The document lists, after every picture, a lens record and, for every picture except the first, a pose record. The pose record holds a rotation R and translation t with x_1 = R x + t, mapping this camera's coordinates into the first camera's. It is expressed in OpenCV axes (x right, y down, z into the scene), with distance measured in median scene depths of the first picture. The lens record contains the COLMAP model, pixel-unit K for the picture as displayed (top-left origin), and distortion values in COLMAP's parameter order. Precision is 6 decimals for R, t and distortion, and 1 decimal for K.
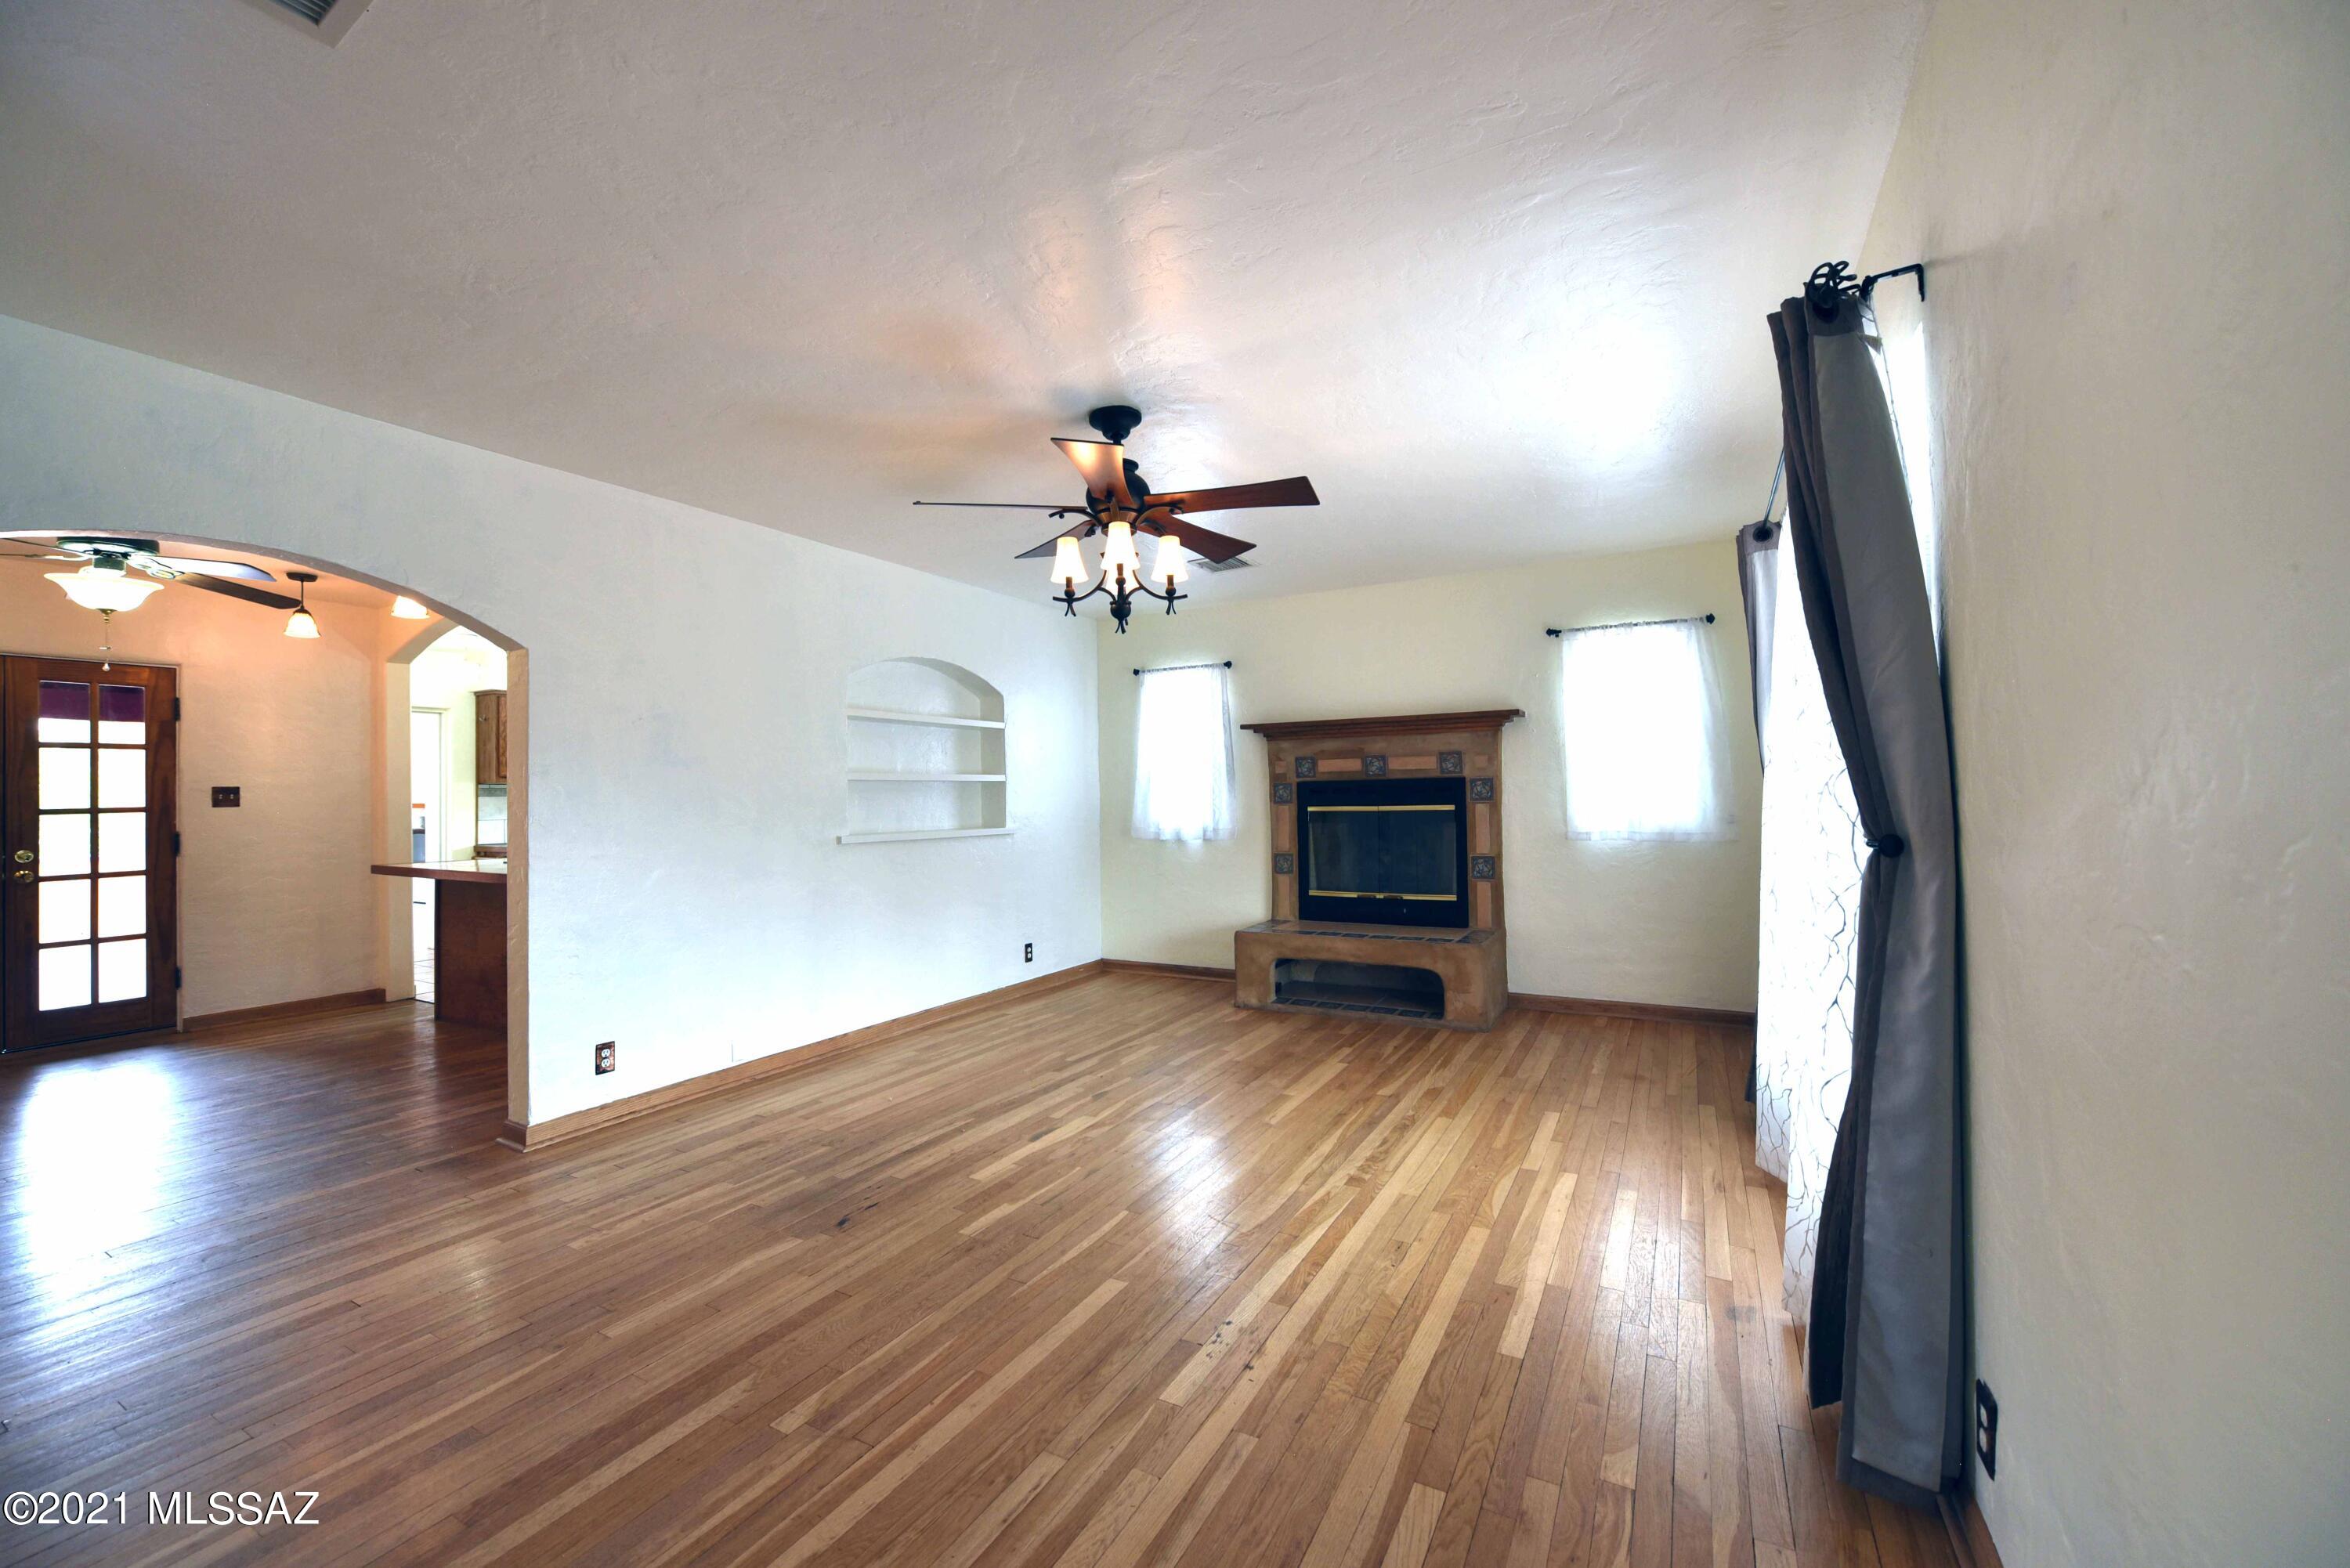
lens RADIAL K [[925.1, 0, 1168.5], [0, 925.1, 796.7], [0, 0, 1]] dist [-0.006017, -0.001310]
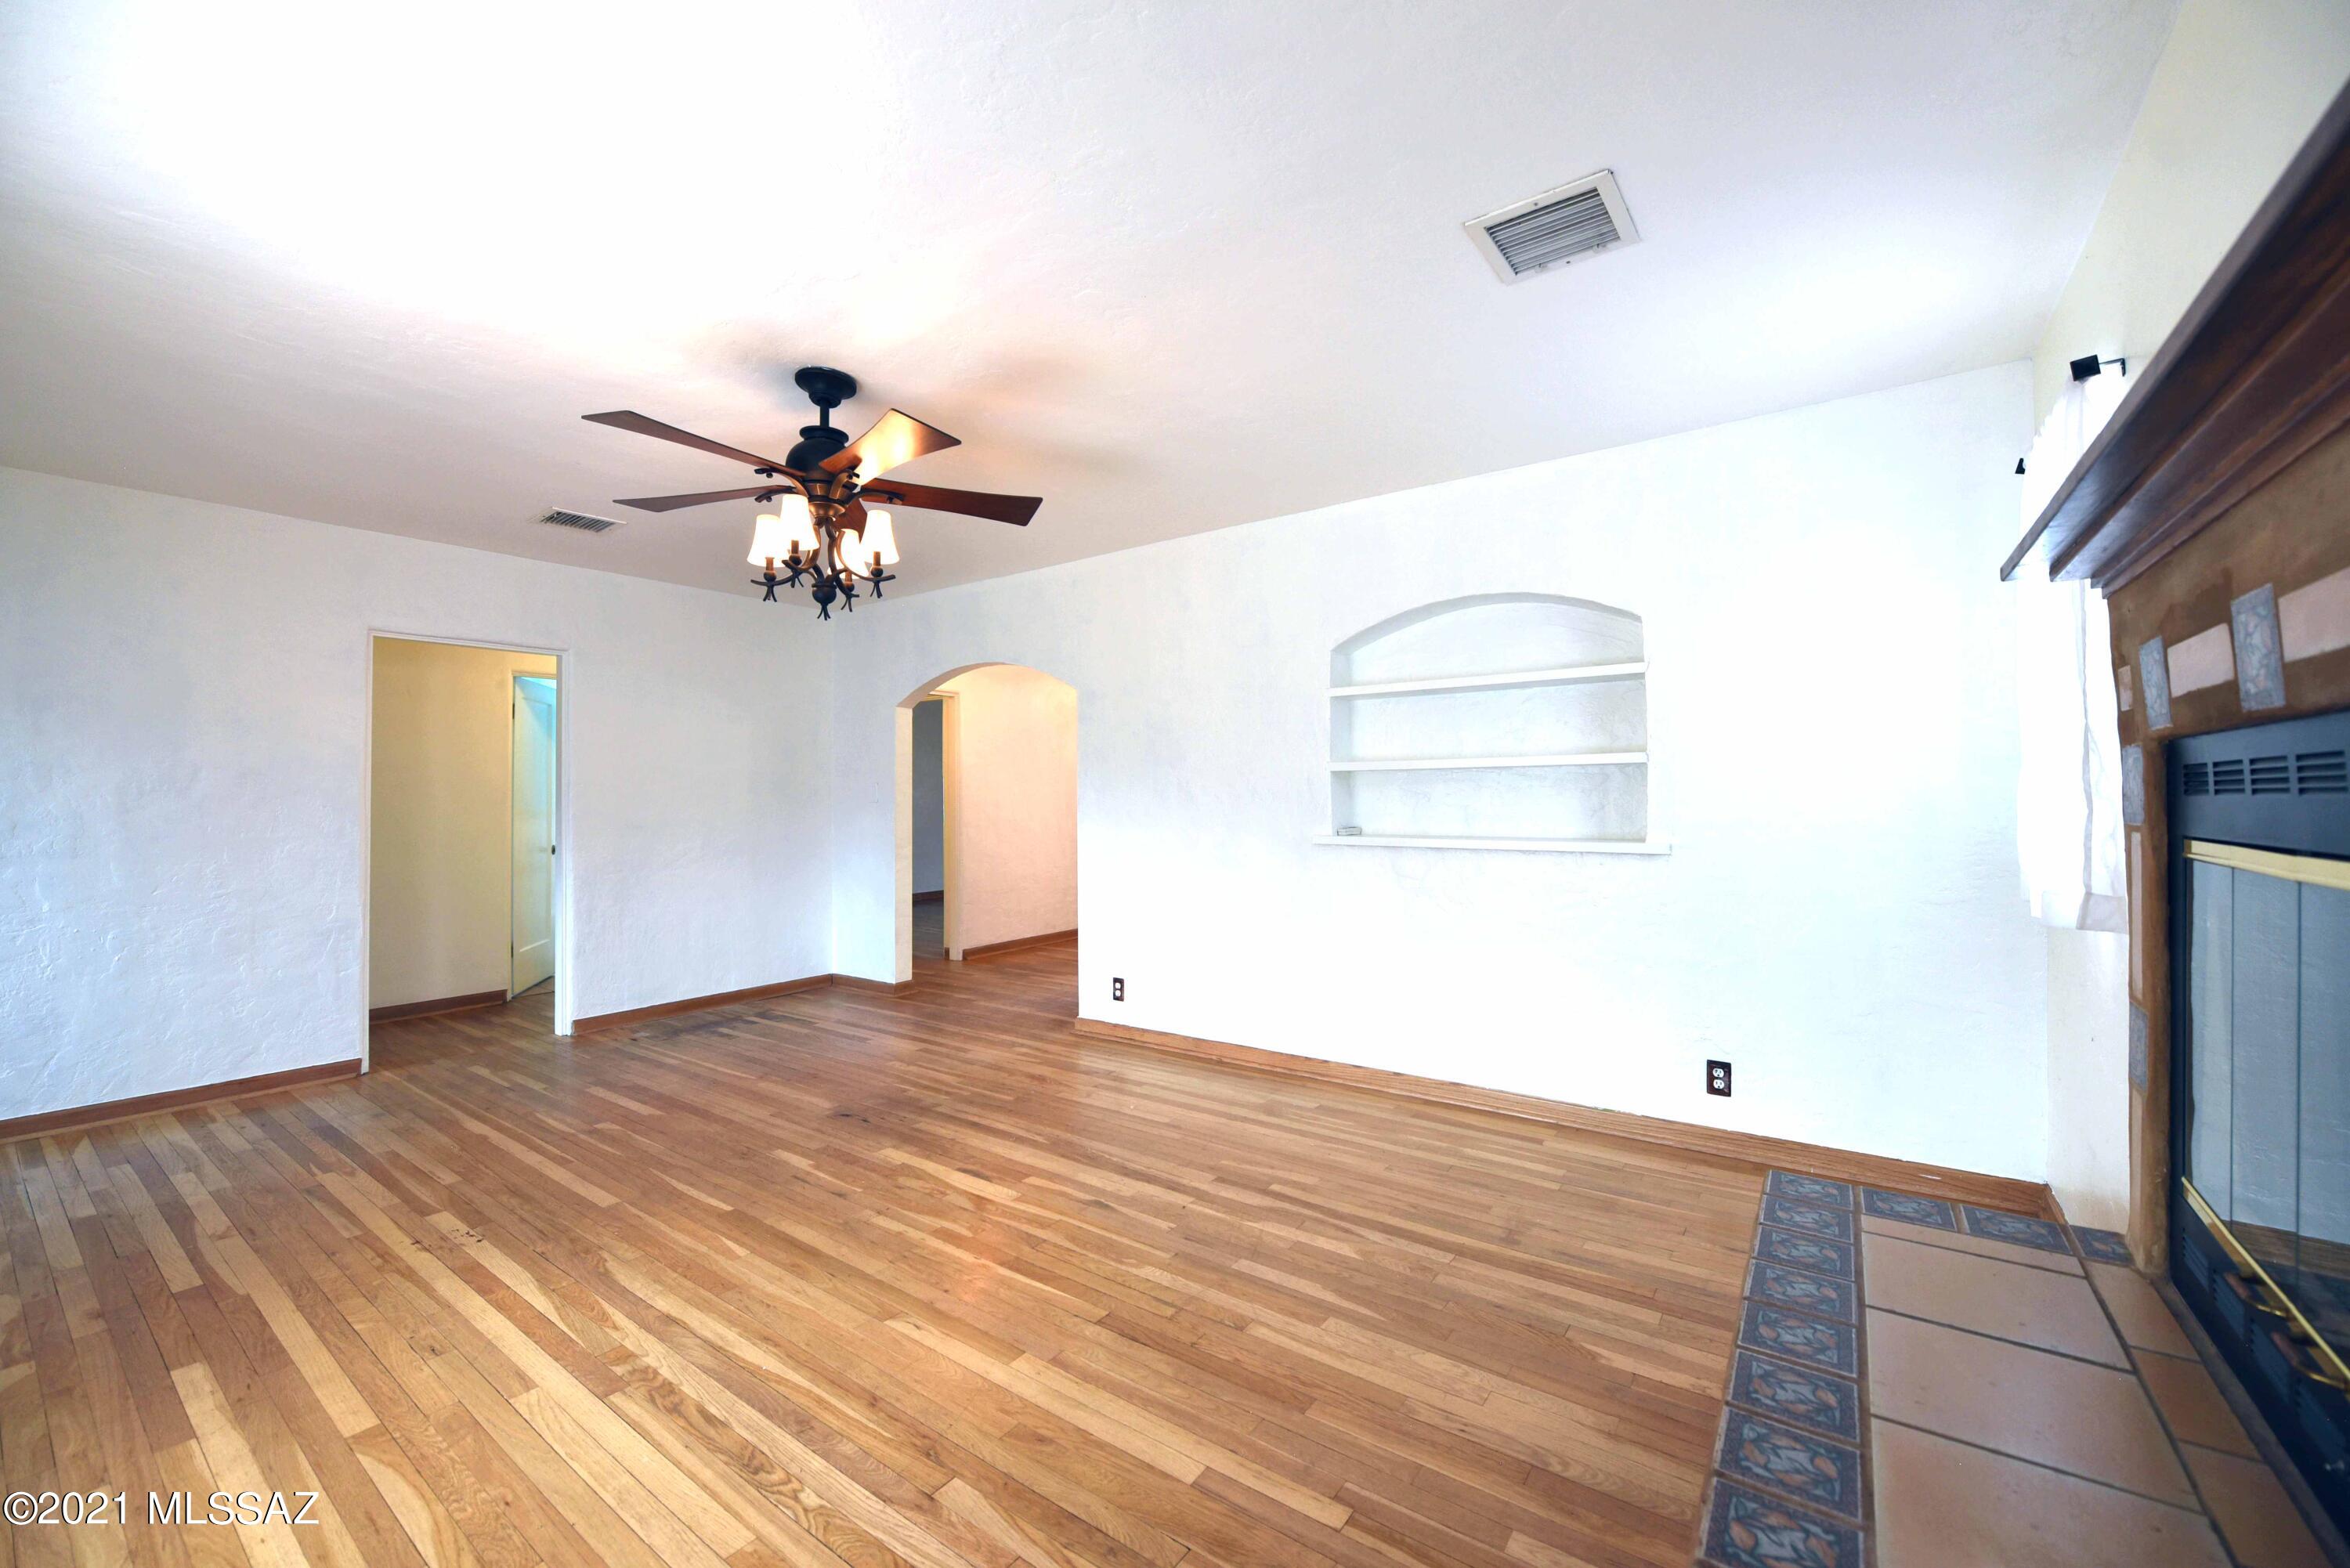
lens RADIAL K [[925.1, 0, 1169.3], [0, 925.1, 787.8], [0, 0, 1]] dist [-0.006017, -0.001310]
pose [[-0.120733, 0.006331, -0.992665, 0.726137], [0.010794, 0.999929, 0.005064, -0.011492], [0.992626, -0.010103, -0.120793, 1.297038]]
